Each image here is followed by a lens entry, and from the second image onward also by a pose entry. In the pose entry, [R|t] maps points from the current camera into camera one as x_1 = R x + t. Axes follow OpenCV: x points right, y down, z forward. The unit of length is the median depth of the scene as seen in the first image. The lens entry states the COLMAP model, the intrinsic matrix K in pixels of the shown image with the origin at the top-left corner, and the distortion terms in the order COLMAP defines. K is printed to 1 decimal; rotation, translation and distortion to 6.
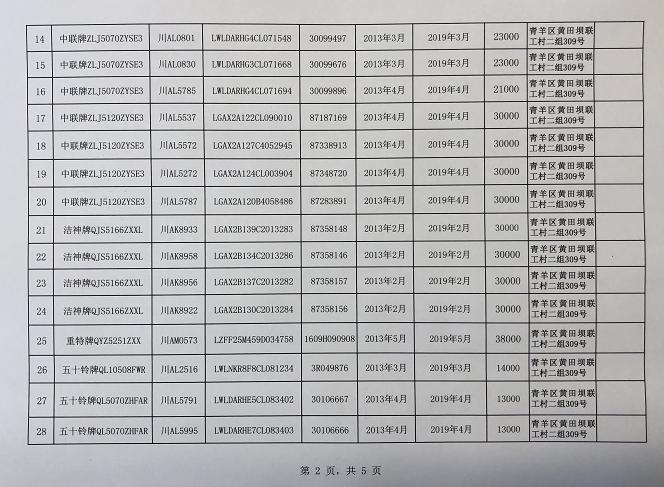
lens RADIAL K [[595.1, 0, 331.6], [0, 595.1, 237.1], [0, 0, 1]] dist [0.031310, -0.016983]
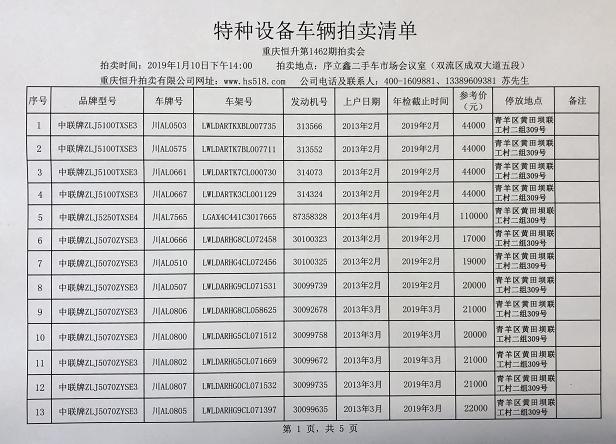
lens RADIAL K [[551.2, 0, 322.3], [0, 551.2, 173.2], [0, 0, 1]] dist [0.050257, -0.043516]
pose [[0.999827, 0.001826, 0.018506, -0.001397], [-0.001819, 0.999998, -0.000391, -0.211645], [-0.018507, 0.000358, 0.999829, -0.000290]]
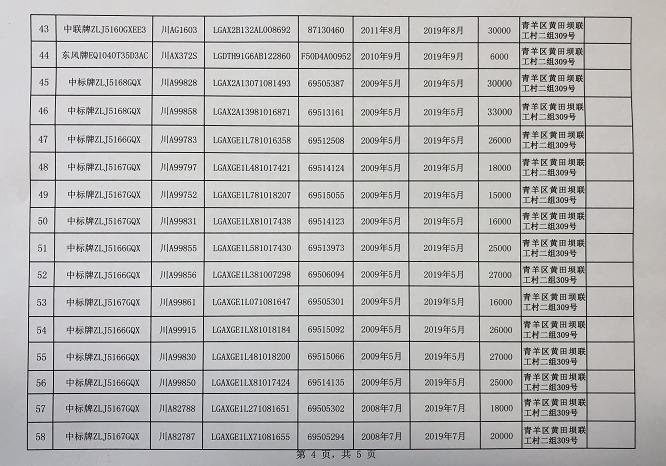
lens RADIAL K [[585.3, 0, 335.5], [0, 585.3, 265.4], [0, 0, 1]] dist [0.029270, -0.036771]
pose [[0.999915, 0.006306, 0.011369, 0.000737], [-0.006088, 0.999800, -0.019068, 0.125067], [-0.011487, 0.018997, 0.999754, -0.000700]]
